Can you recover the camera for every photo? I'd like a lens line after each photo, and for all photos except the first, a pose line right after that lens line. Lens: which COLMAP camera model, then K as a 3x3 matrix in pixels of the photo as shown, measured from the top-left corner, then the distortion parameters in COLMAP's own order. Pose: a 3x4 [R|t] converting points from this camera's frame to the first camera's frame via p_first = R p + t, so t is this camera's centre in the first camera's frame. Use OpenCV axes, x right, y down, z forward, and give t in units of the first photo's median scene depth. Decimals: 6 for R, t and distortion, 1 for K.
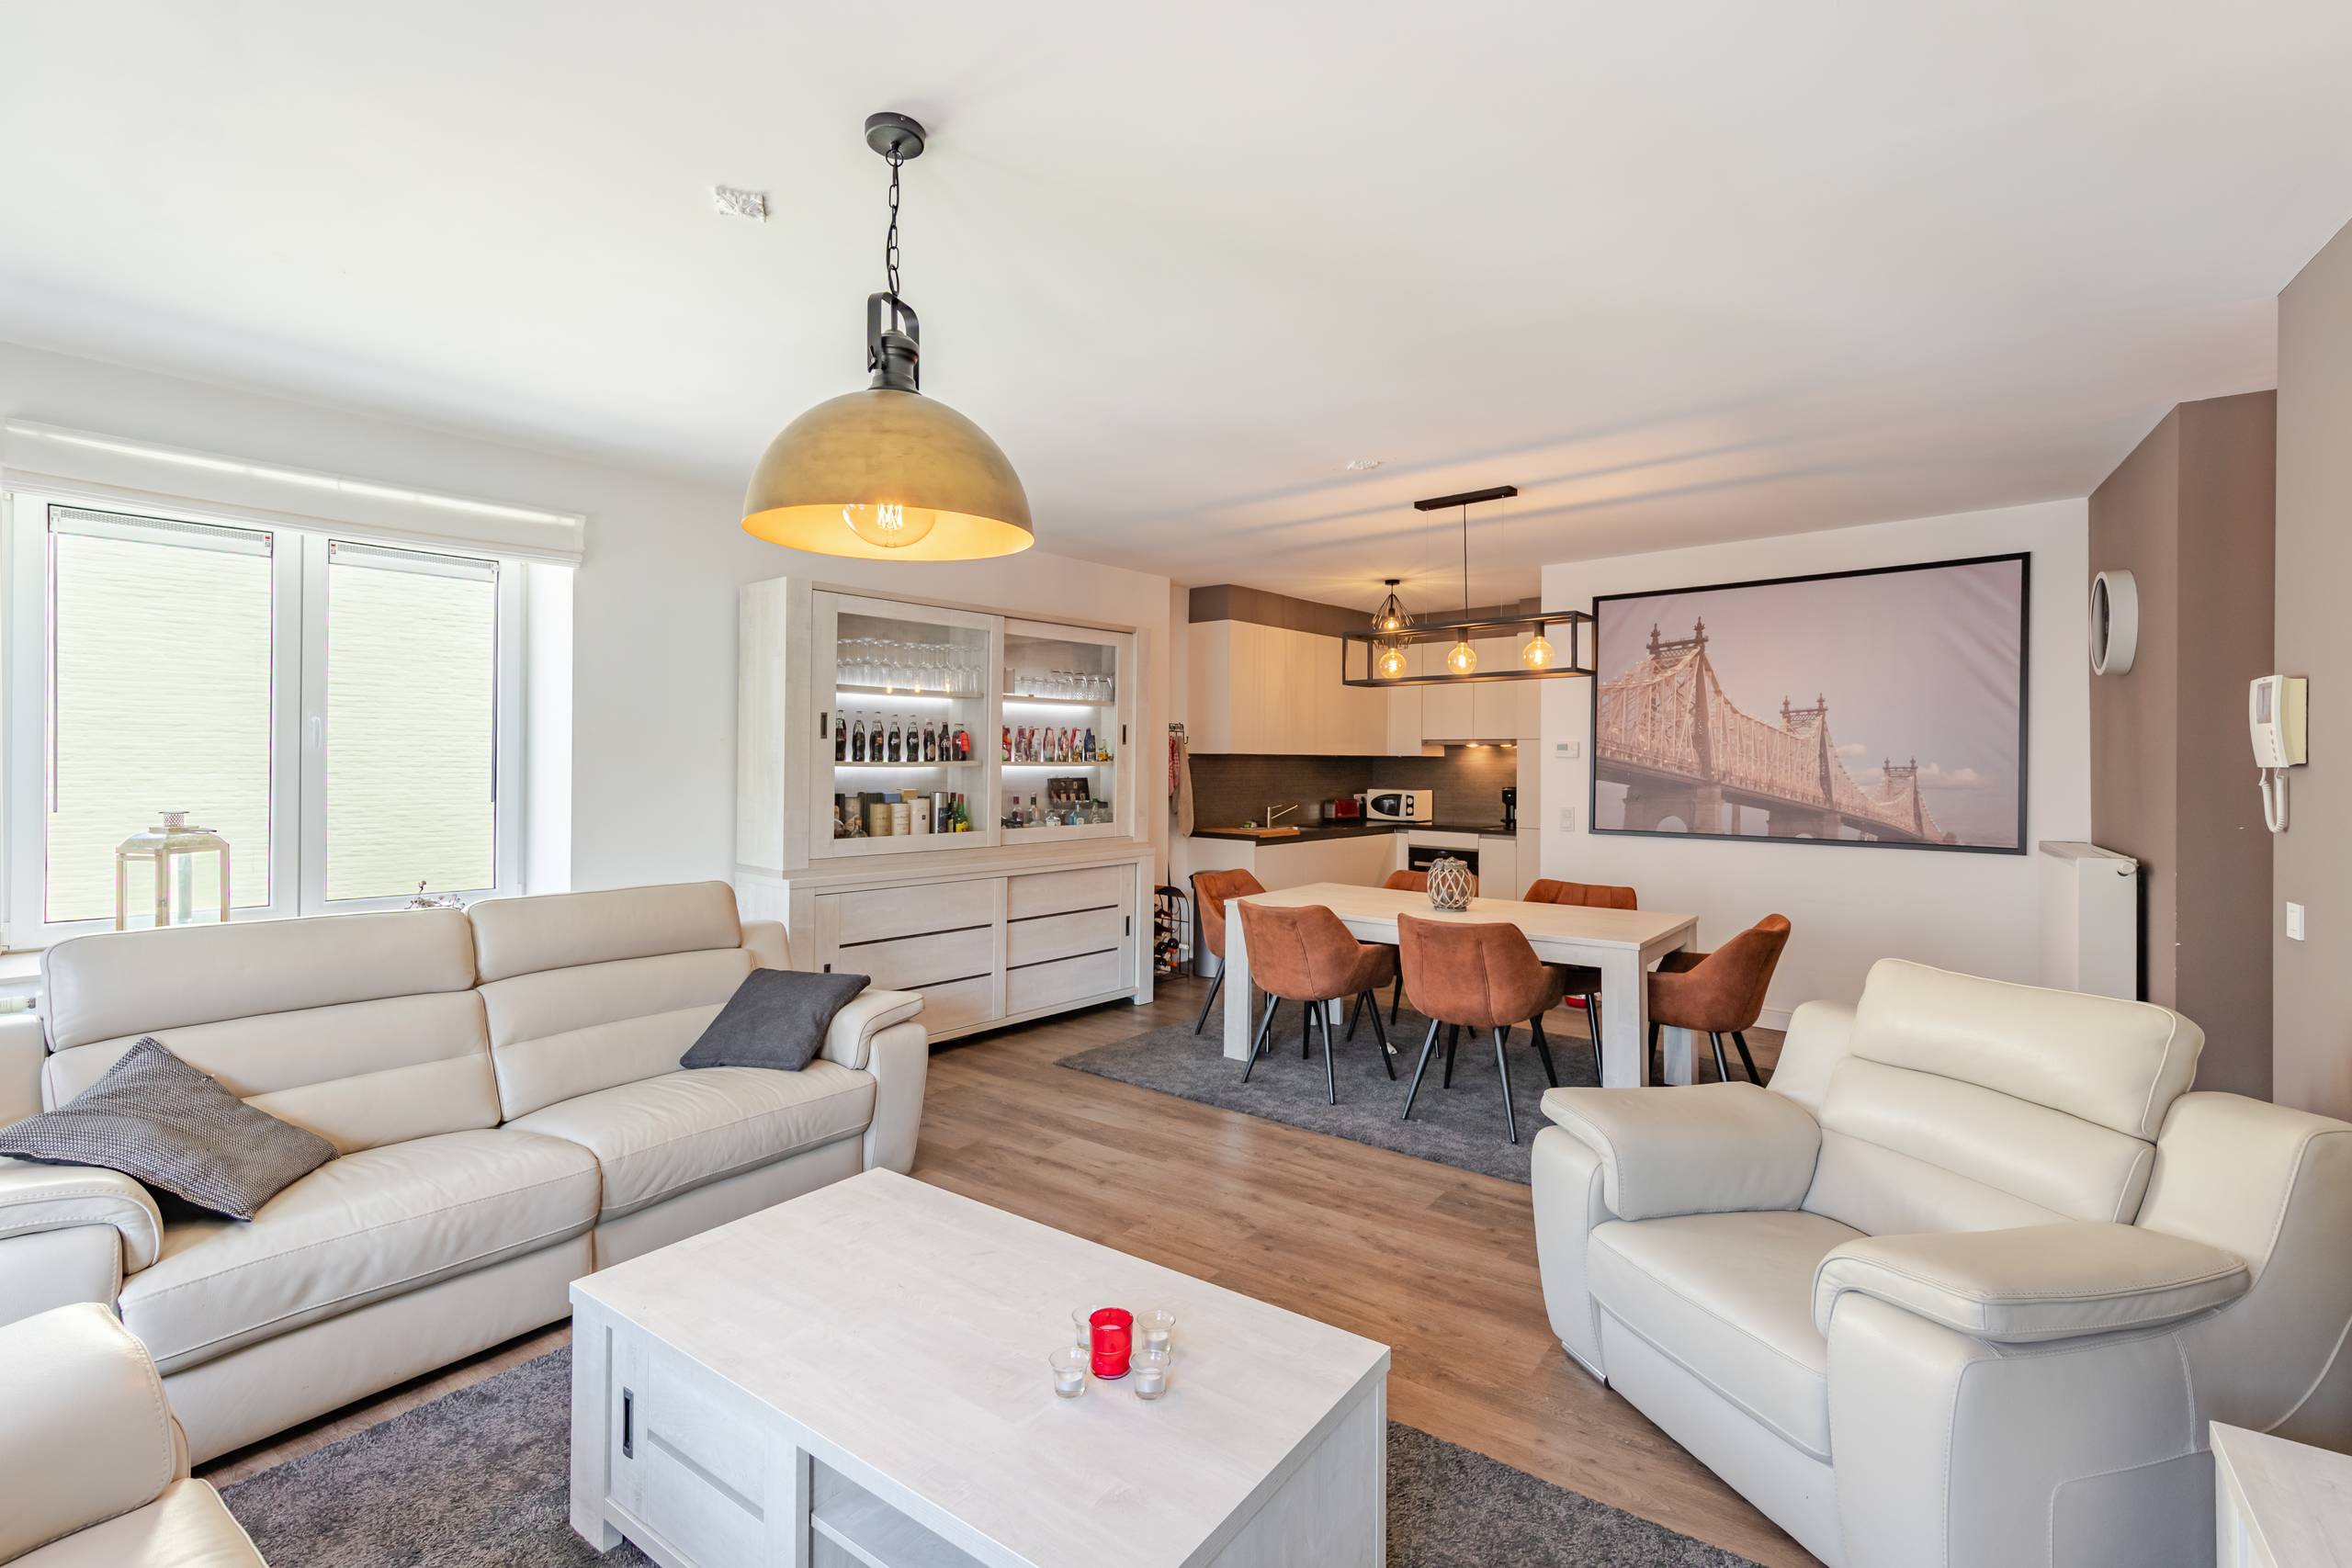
lens RADIAL K [[1063.9, 0, 1176.7], [0, 1063.9, 751.2], [0, 0, 1]] dist [0.003648, 0.000428]
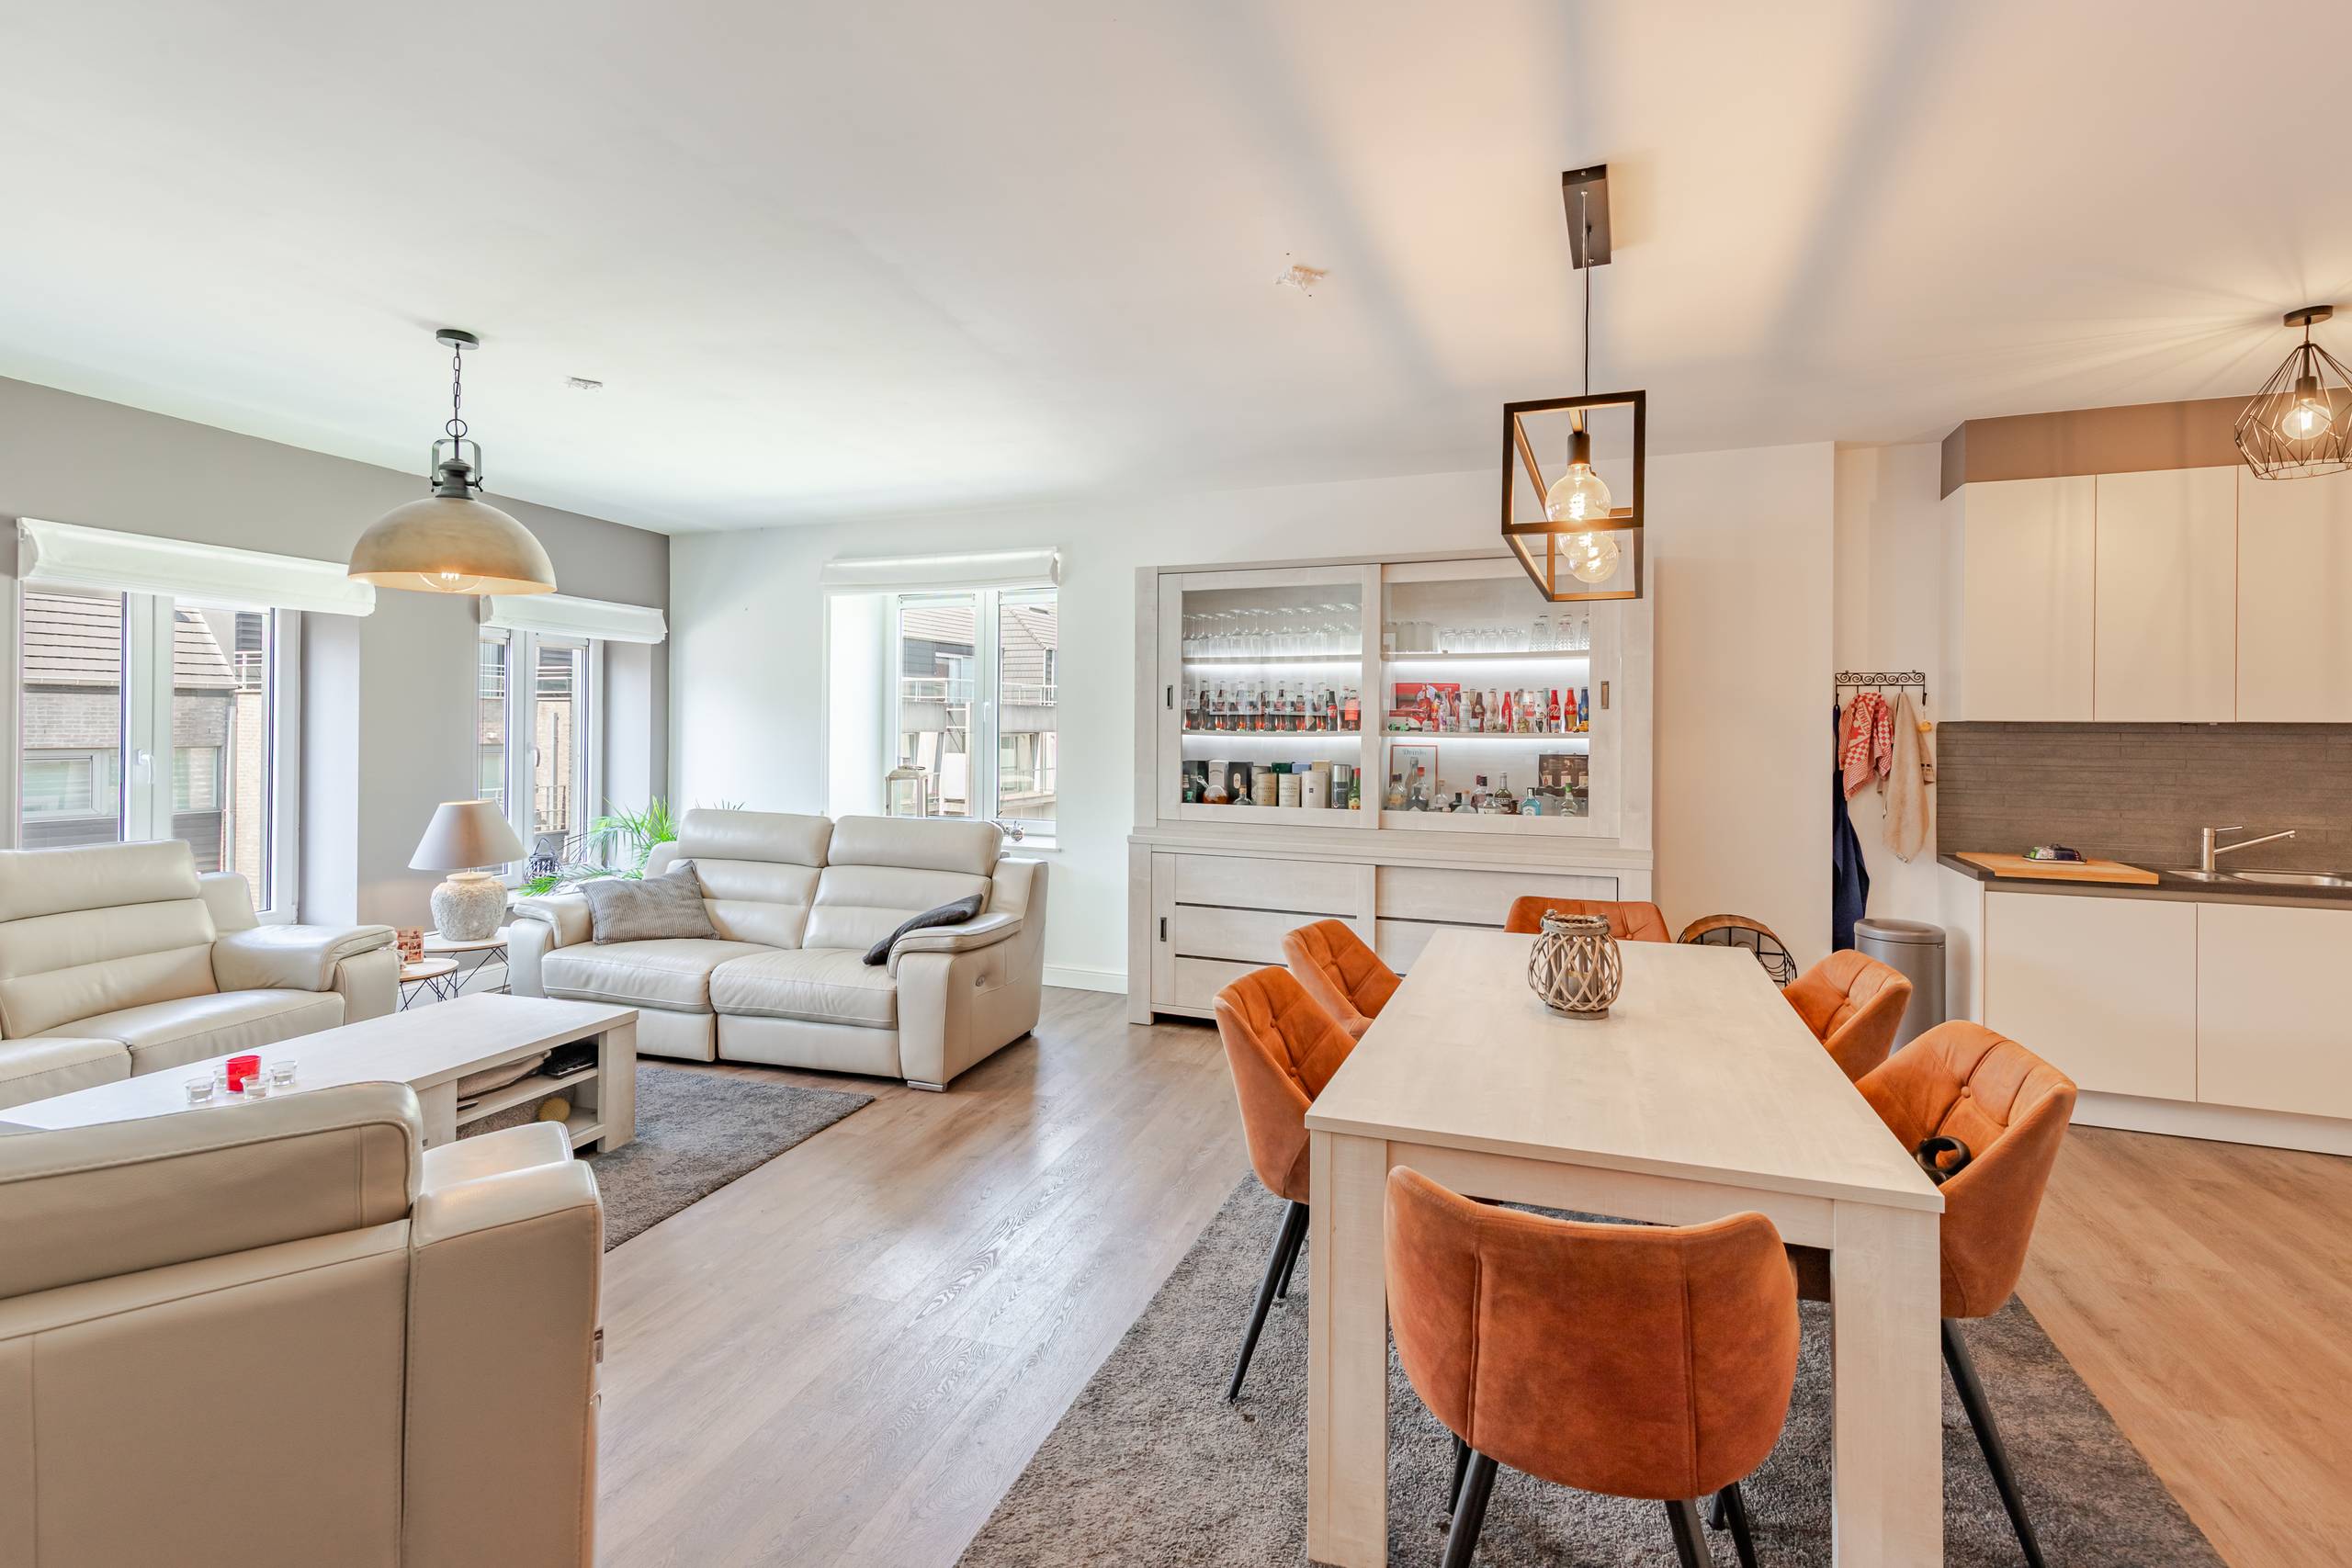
lens RADIAL K [[1082.2, 0, 1195.0], [0, 1082.2, 713.5], [0, 0, 1]] dist [0.000871, -0.000031]
pose [[0.315158, -0.012897, -0.948952, 0.628827], [0.003244, 0.999916, -0.012512, 0.005547], [0.949034, 0.000865, 0.315173, 0.588556]]
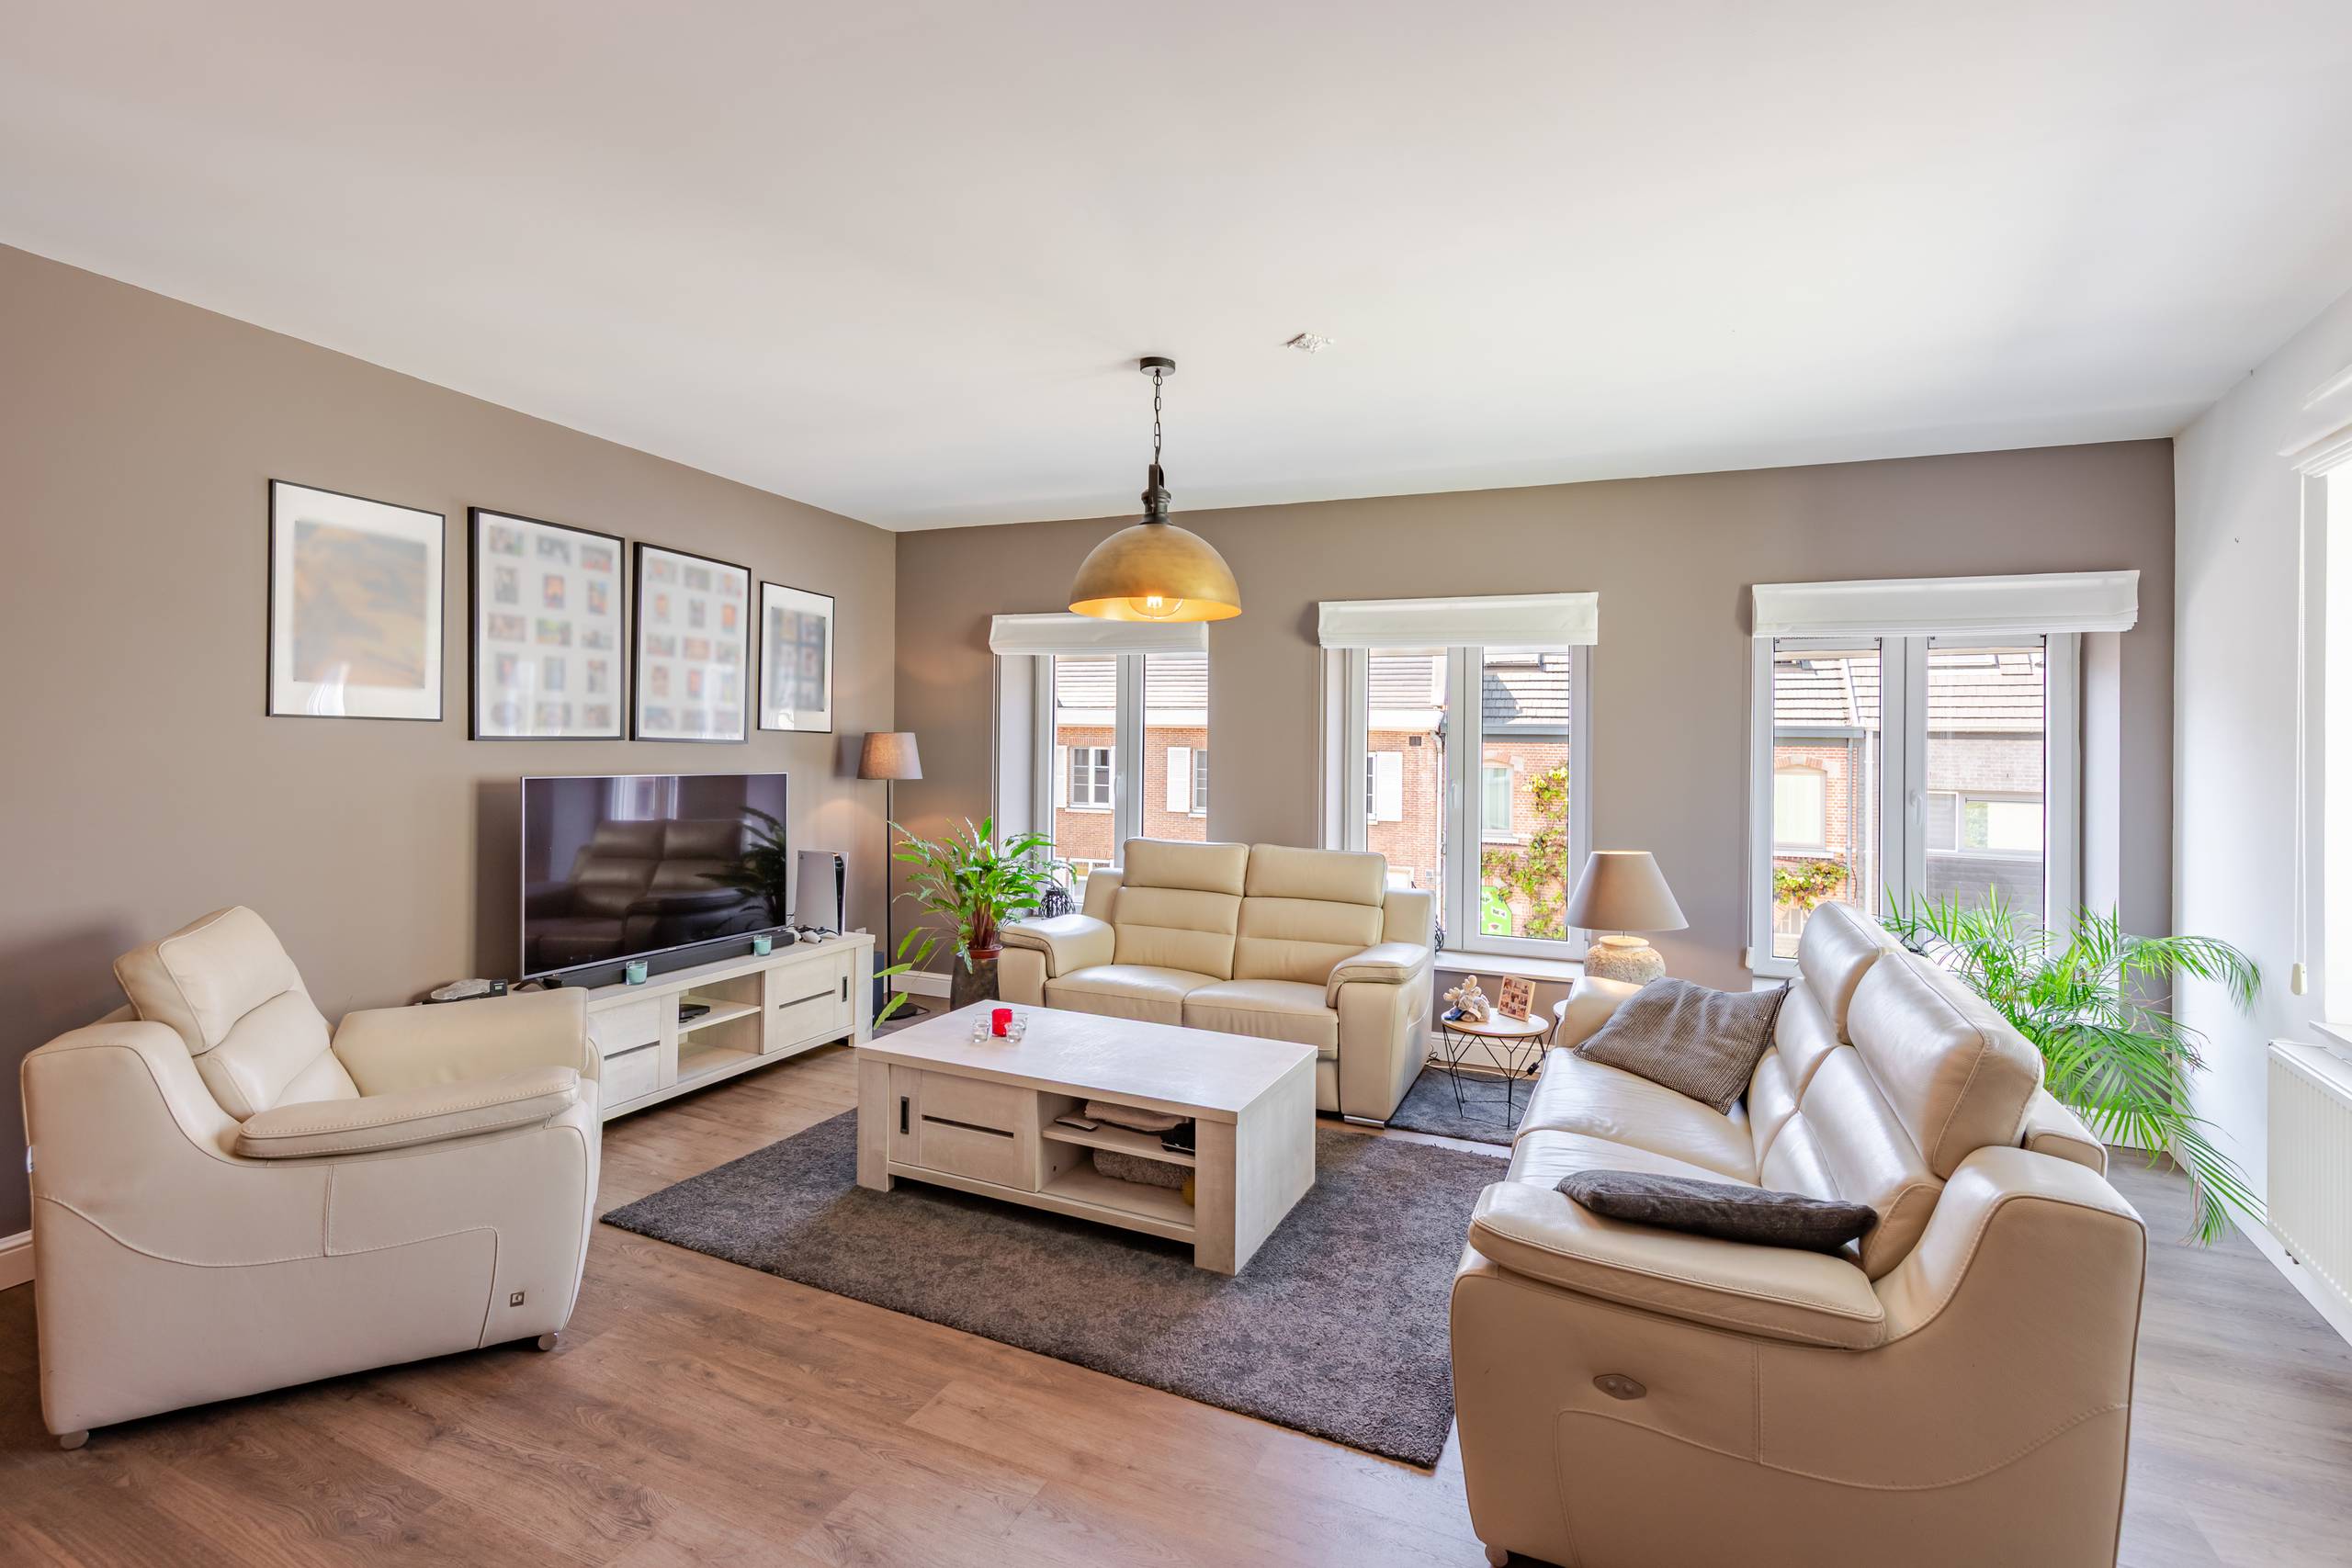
lens RADIAL K [[1063.9, 0, 1176.7], [0, 1063.9, 751.2], [0, 0, 1]] dist [0.003648, 0.000428]
pose [[-0.980758, -0.020542, -0.194143, 0.002714], [-0.019295, 0.999779, -0.008315, 0.007553], [0.194271, -0.004409, -0.980938, 0.986412]]
